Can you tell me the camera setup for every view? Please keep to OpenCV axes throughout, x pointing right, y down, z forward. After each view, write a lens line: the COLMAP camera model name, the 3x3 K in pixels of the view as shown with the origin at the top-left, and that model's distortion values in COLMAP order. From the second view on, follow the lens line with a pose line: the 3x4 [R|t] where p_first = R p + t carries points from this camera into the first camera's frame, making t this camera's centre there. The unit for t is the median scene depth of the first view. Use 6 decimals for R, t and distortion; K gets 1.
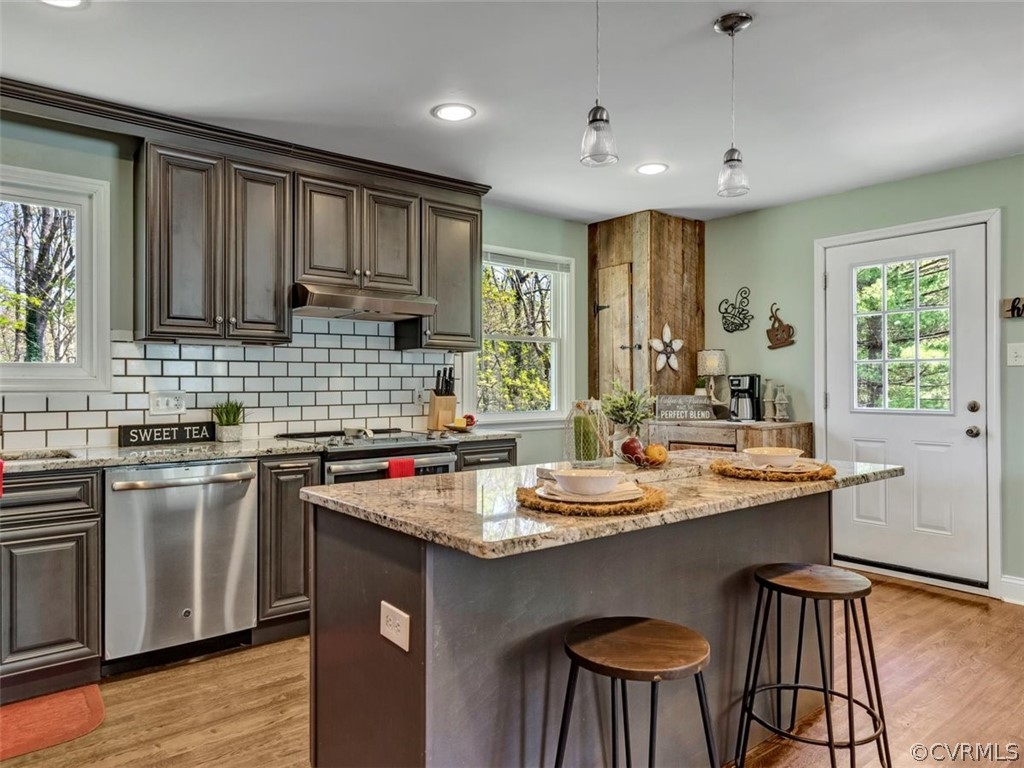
lens RADIAL K [[689.1, 0, 562.6], [0, 689.1, 389.7], [0, 0, 1]] dist [0.005810, 0.000755]
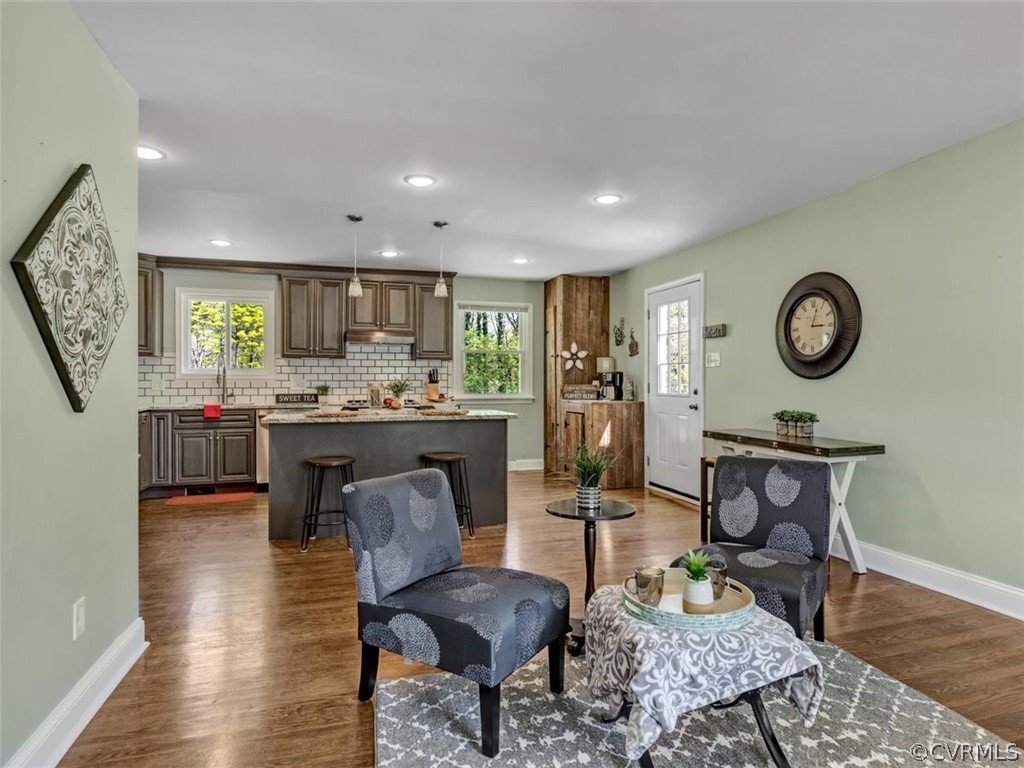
lens RADIAL K [[583.0, 0, 567.7], [0, 583.0, 403.5], [0, 0, 1]] dist [0.002751, 0.000218]
pose [[0.933268, 0.018761, -0.358690, 0.672761], [-0.006341, 0.999340, 0.035771, 0.003769], [0.359125, -0.031110, 0.932771, -0.343109]]
